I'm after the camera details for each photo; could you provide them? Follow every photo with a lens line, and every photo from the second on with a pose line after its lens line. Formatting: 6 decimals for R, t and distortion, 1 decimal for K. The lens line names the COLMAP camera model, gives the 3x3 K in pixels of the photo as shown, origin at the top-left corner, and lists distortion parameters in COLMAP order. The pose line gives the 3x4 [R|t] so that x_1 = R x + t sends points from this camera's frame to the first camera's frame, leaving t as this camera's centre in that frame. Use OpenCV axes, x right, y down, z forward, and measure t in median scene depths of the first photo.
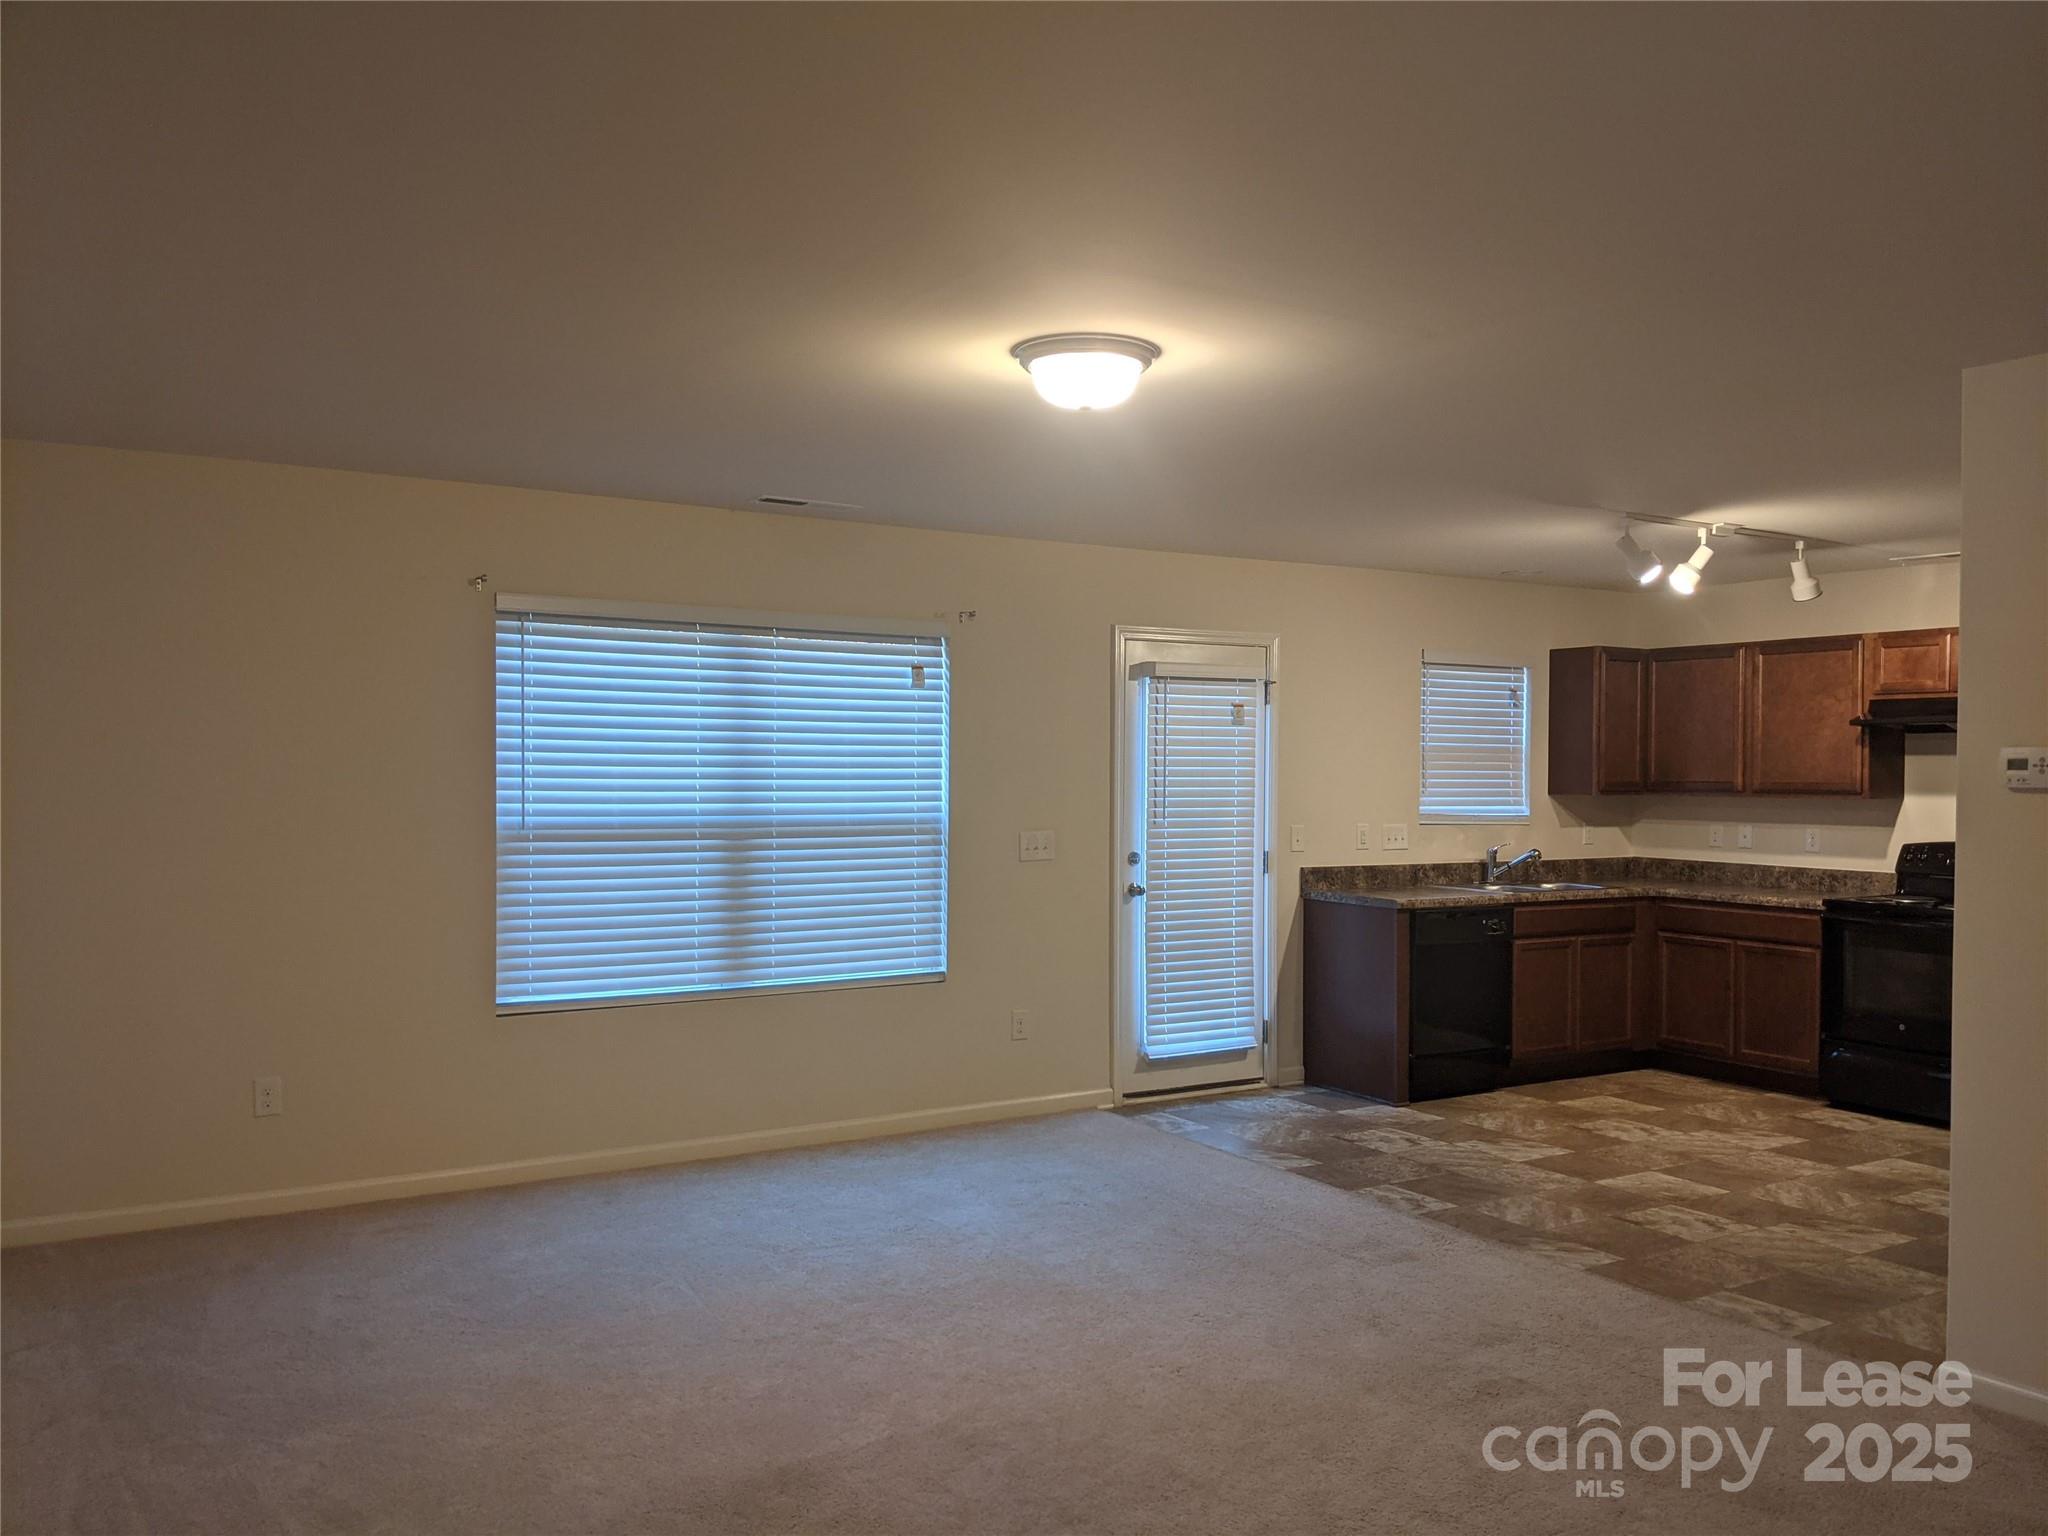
lens RADIAL K [[1659.7, 0, 1030.0], [0, 1659.7, 793.8], [0, 0, 1]] dist [0.079821, -0.160497]
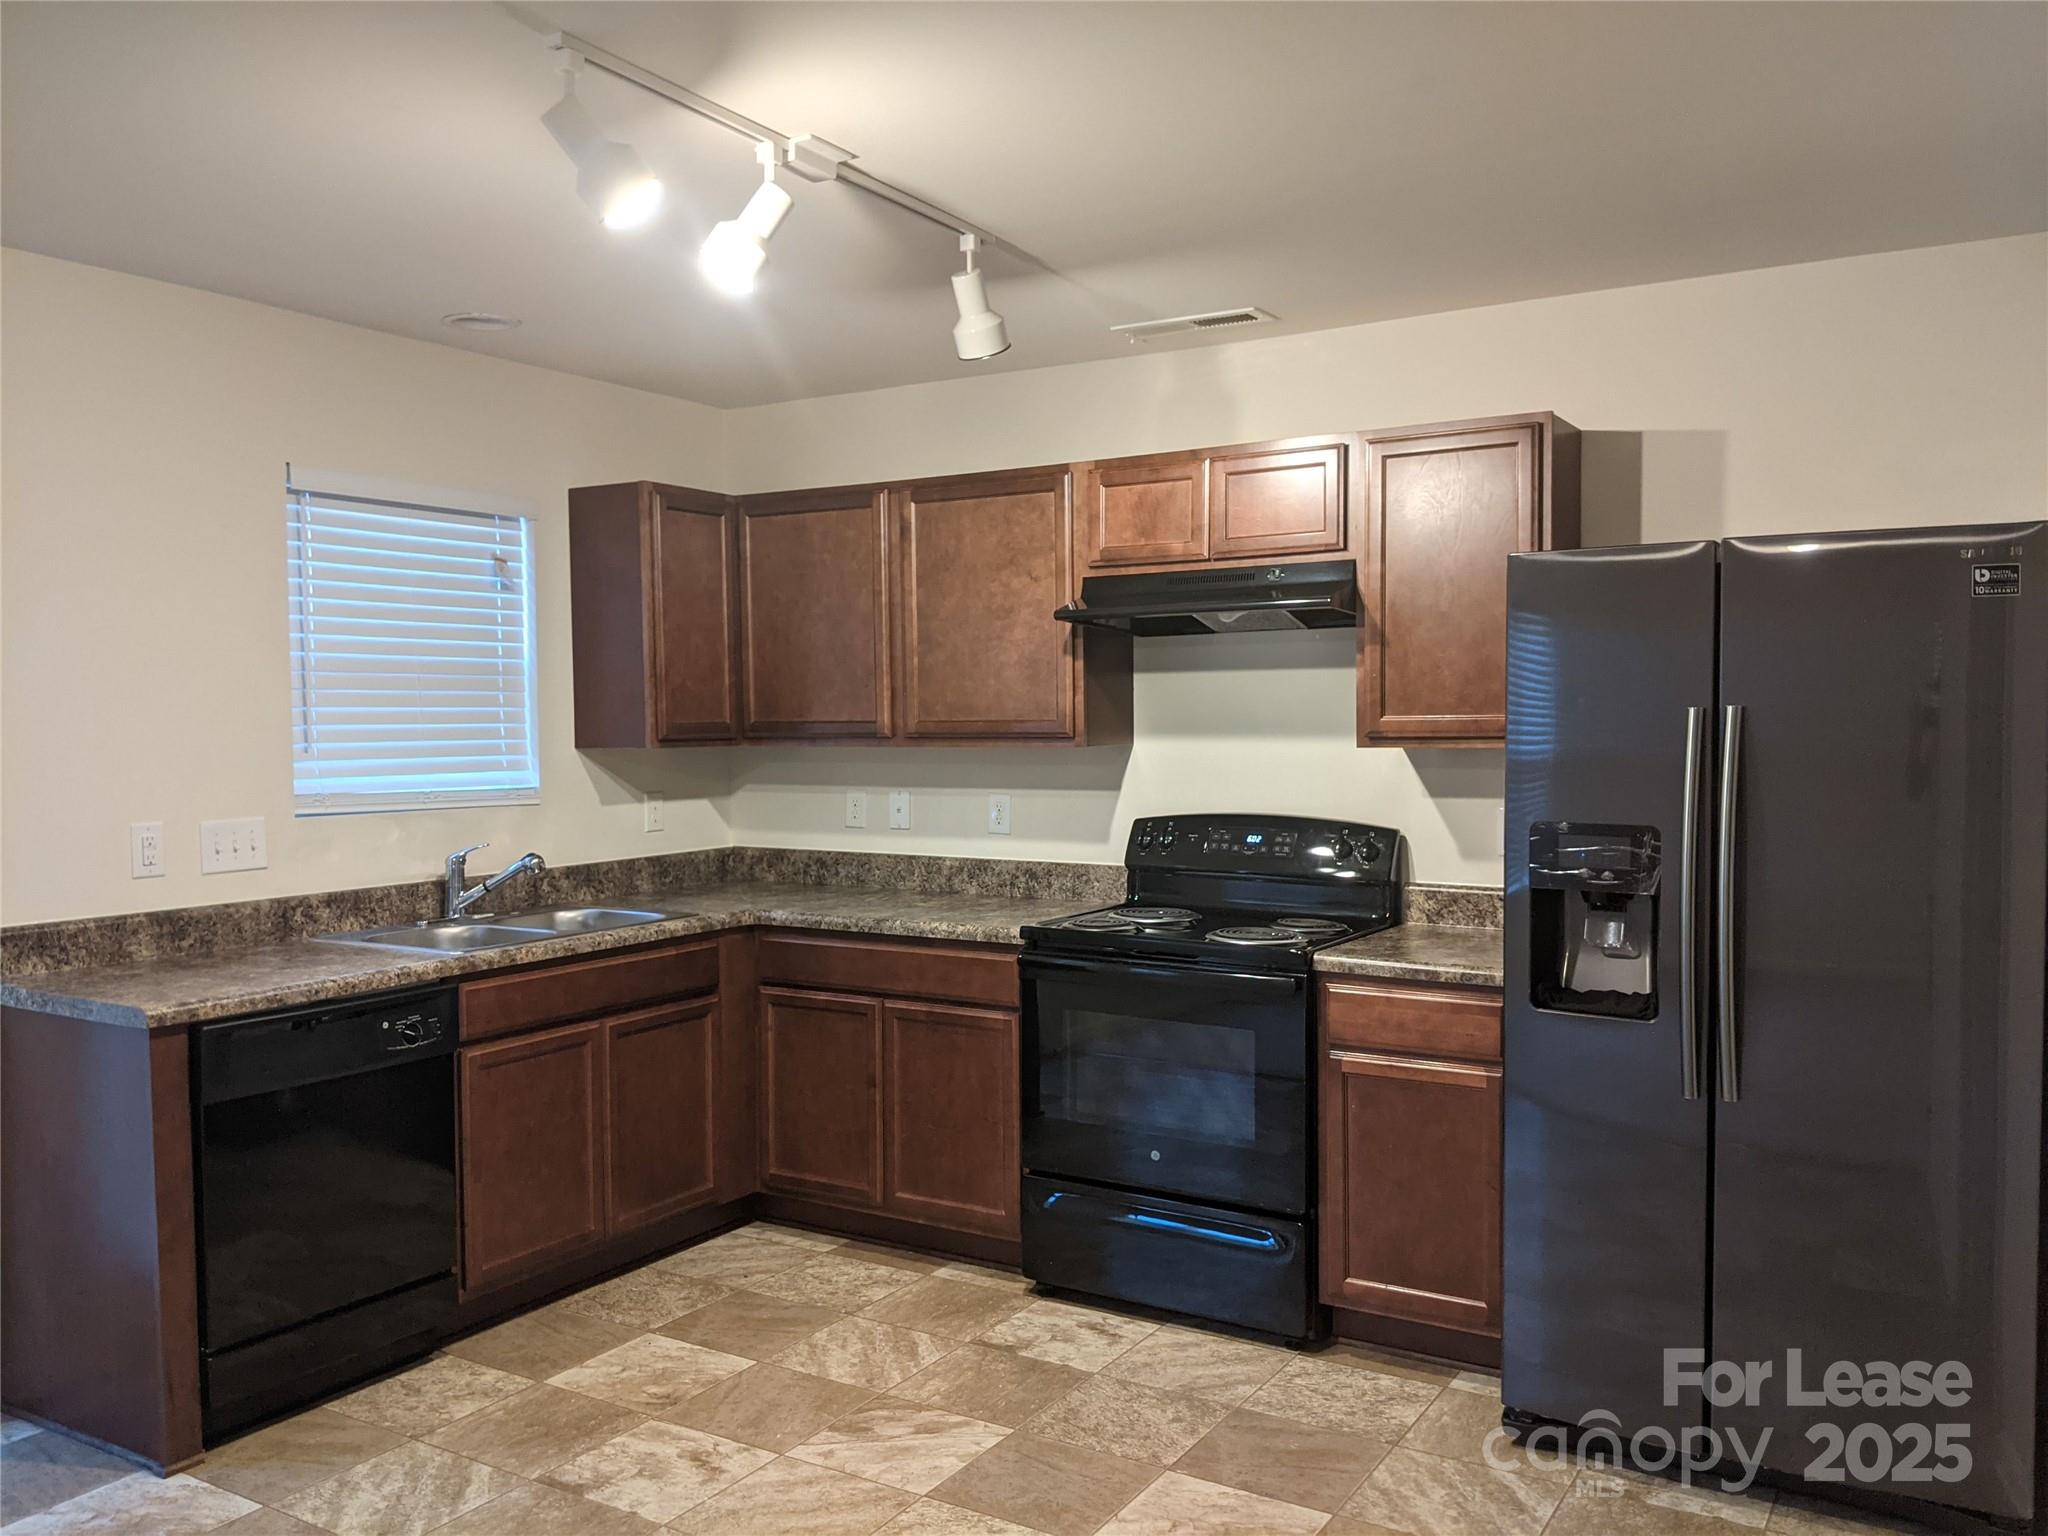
lens RADIAL K [[1659.7, 0, 1030.0], [0, 1659.7, 793.8], [0, 0, 1]] dist [0.079821, -0.160497]
pose [[0.894001, -0.036712, 0.446558, 0.210947], [0.021548, 0.999007, 0.038990, -0.003225], [-0.447546, -0.025234, 0.893905, 0.462722]]
